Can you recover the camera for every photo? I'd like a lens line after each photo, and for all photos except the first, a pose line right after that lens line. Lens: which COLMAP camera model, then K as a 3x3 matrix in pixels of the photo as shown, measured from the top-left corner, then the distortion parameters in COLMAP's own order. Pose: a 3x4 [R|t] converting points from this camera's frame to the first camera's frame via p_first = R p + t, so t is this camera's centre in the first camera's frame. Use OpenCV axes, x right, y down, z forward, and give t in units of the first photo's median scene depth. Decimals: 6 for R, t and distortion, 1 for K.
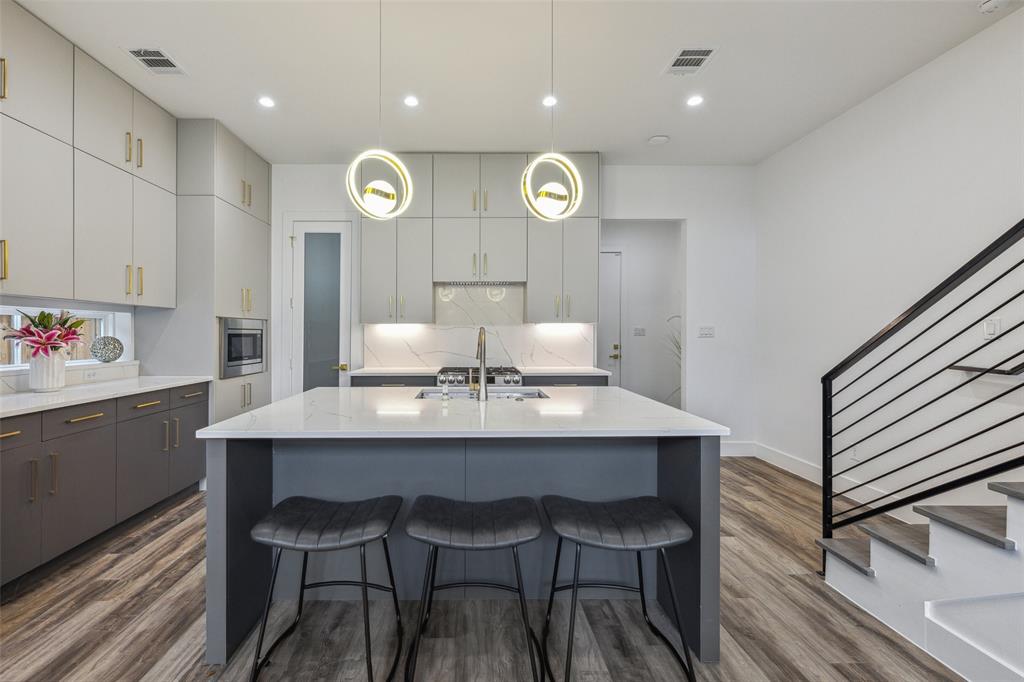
lens RADIAL K [[461.5, 0, 512.1], [0, 461.5, 334.4], [0, 0, 1]] dist [-0.001756, -0.002083]
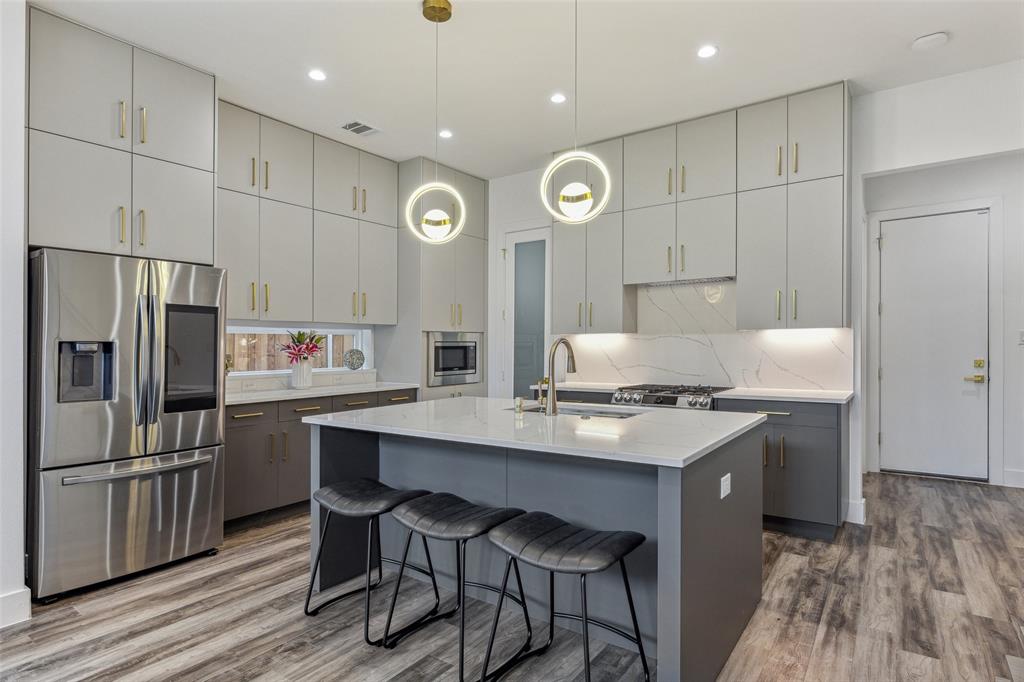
lens RADIAL K [[589.2, 0, 510.1], [0, 589.2, 344.8], [0, 0, 1]] dist [0.005524, 0.002020]
pose [[0.787256, -0.007169, -0.616585, 0.430225], [0.007175, 0.999971, -0.002465, -0.000256], [0.616585, -0.002484, 0.787285, -0.008433]]
